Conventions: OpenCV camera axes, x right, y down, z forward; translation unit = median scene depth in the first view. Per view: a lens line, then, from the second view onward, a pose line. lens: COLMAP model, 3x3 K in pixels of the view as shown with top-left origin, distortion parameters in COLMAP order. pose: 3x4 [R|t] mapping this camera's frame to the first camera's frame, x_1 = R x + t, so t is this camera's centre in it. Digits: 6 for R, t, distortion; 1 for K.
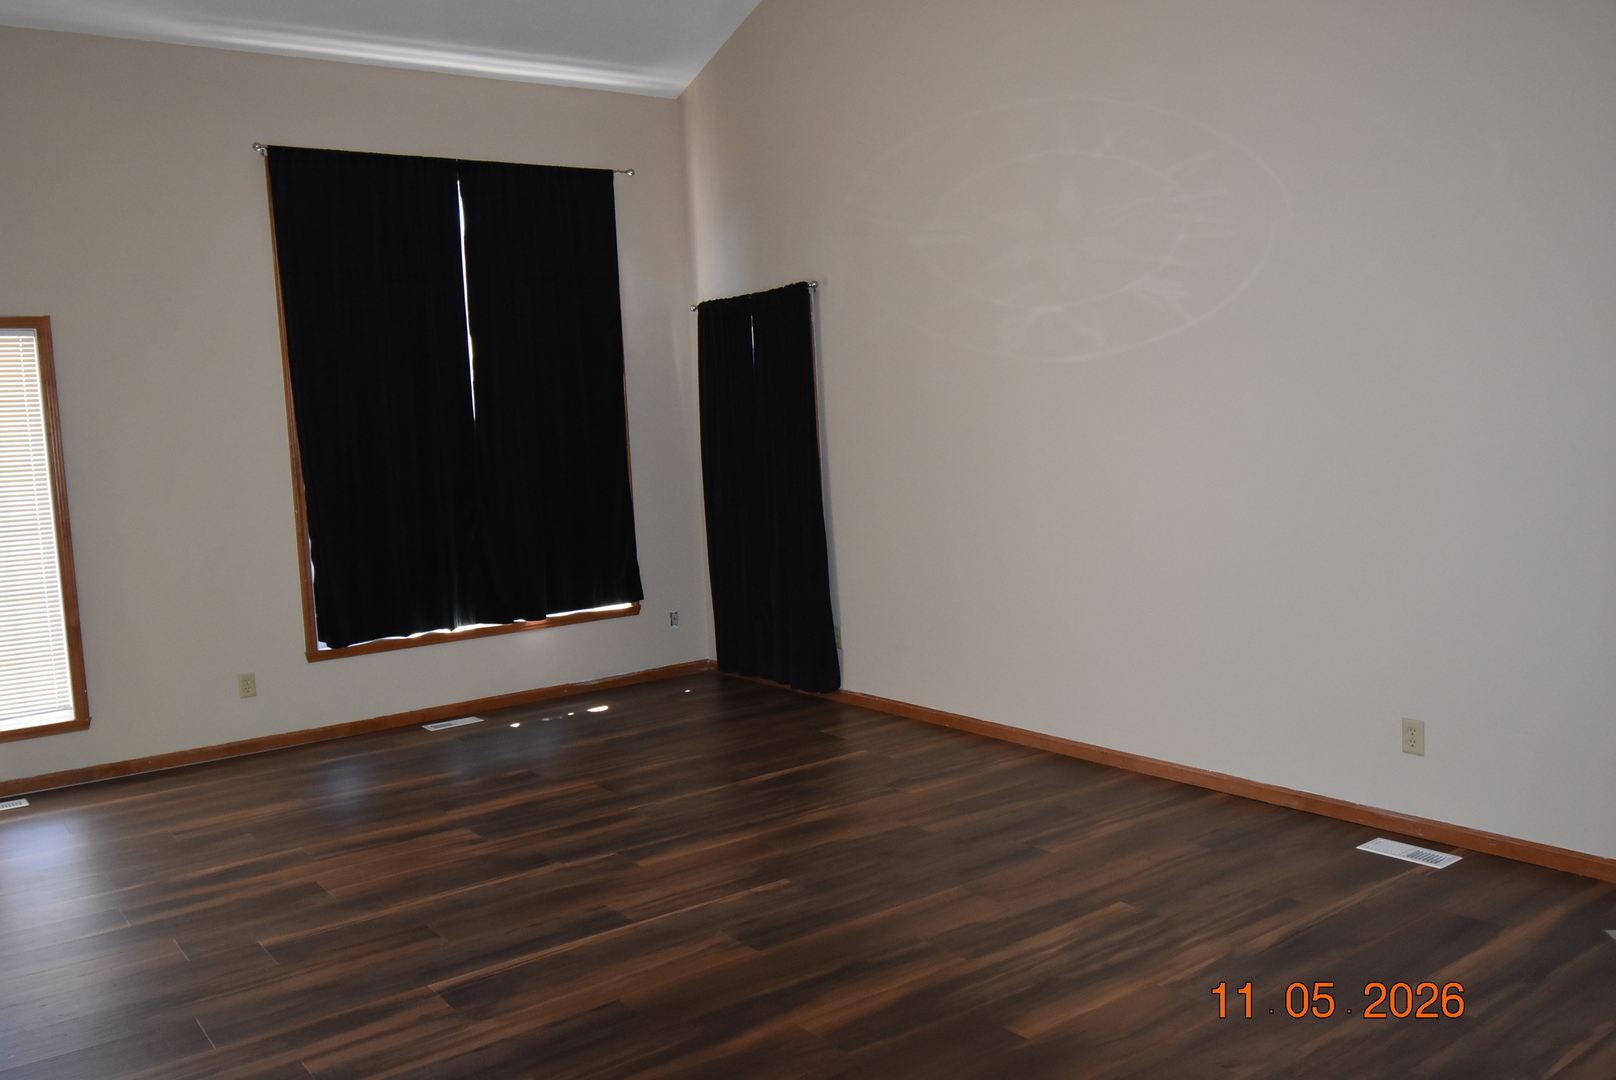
lens RADIAL K [[1322.8, 0, 811.0], [0, 1322.8, 541.0], [0, 0, 1]] dist [0.002078, -0.015410]
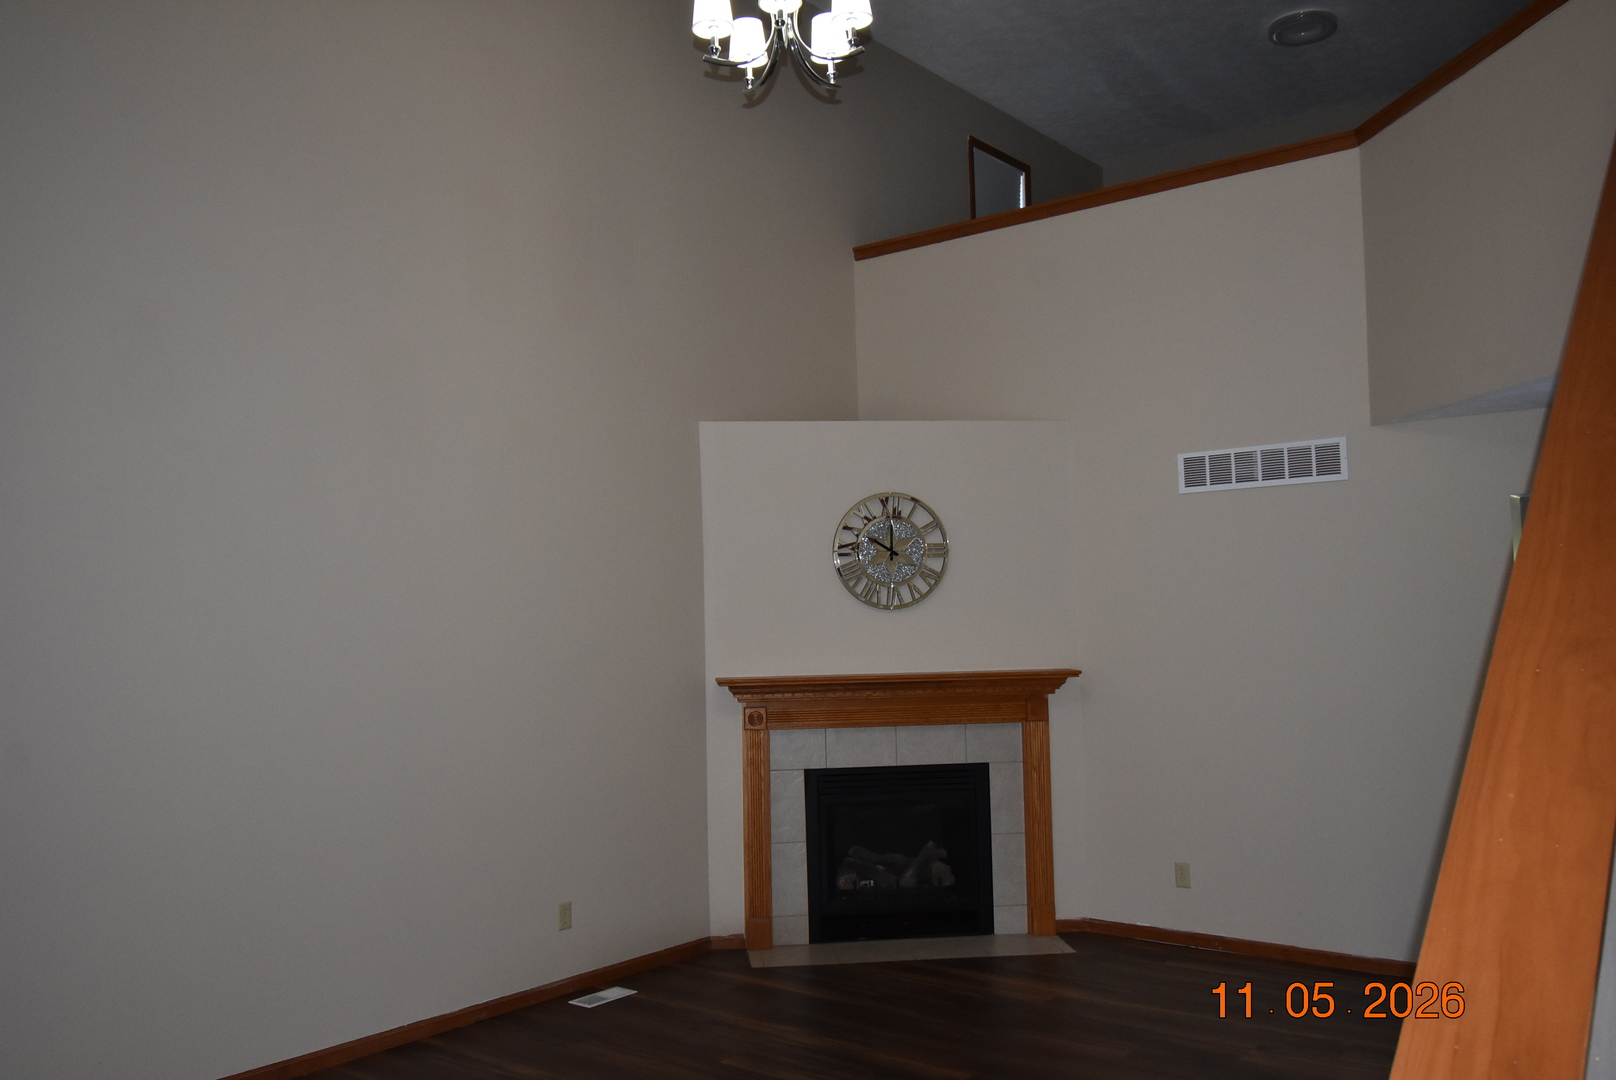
lens RADIAL K [[1322.8, 0, 808.4], [0, 1322.8, 534.1], [0, 0, 1]] dist [0.002078, -0.015410]
pose [[-0.257536, 0.117684, 0.959075, -0.943850], [0.122612, 0.988512, -0.088372, -0.083626], [-0.958458, 0.094835, -0.269007, 1.123463]]
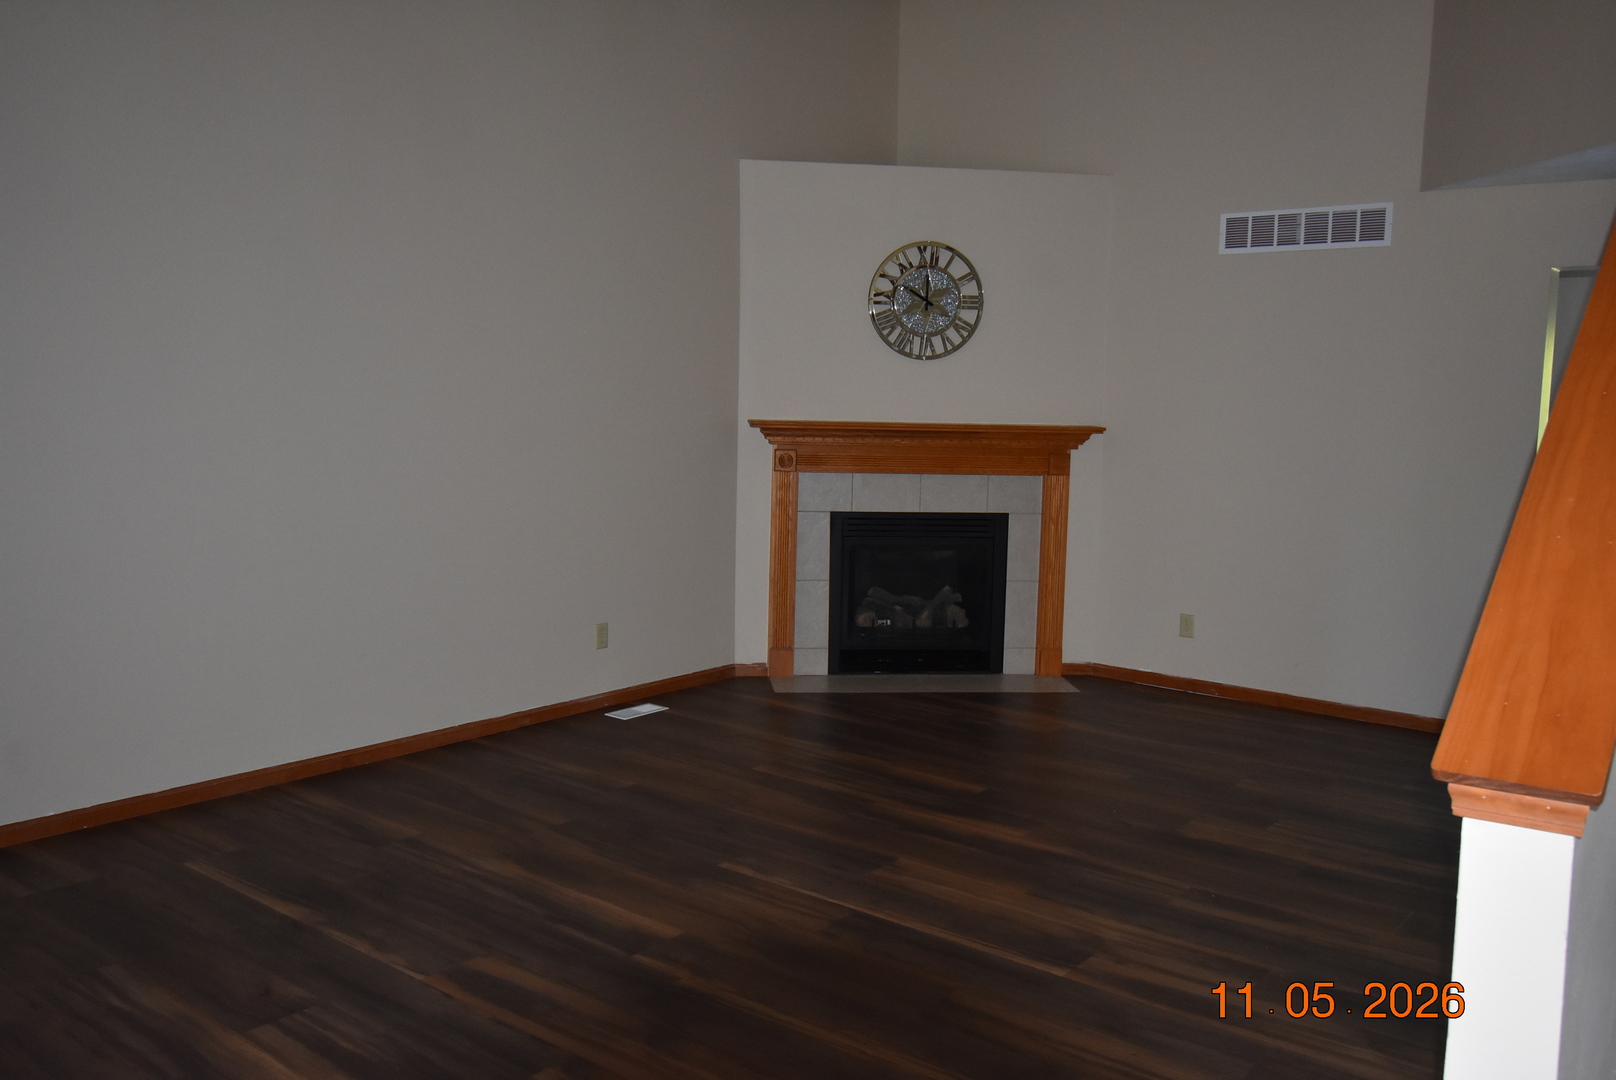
lens RADIAL K [[1322.8, 0, 812.3], [0, 1322.8, 536.2], [0, 0, 1]] dist [0.002078, -0.015410]
pose [[-0.264104, -0.063389, 0.962409, -0.959107], [0.080043, 0.992955, 0.087367, -0.060663], [-0.961167, 0.100108, -0.257170, 1.172857]]
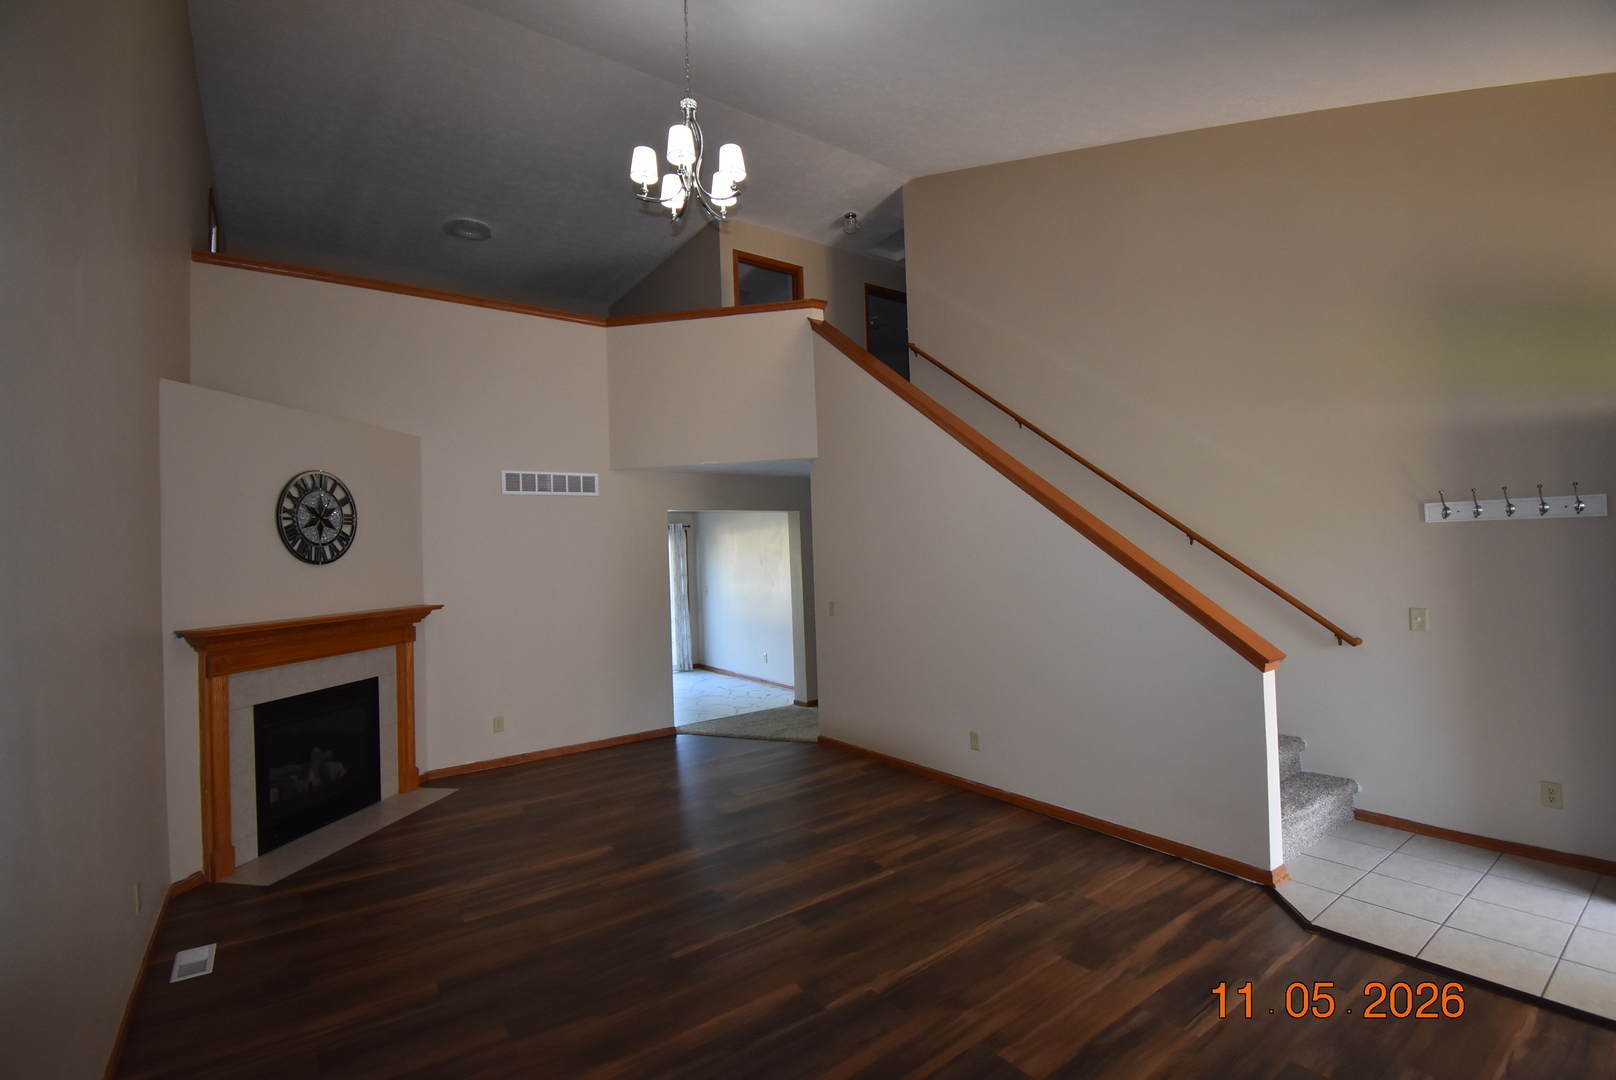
lens RADIAL K [[707.9, 0, 807.5], [0, 707.9, 536.6], [0, 0, 1]] dist [0.011442, -0.012363]
pose [[-0.996423, 0.083647, 0.012002, -0.186327], [0.084249, 0.994371, 0.064248, -0.169458], [-0.006561, 0.065030, -0.997862, 1.656357]]
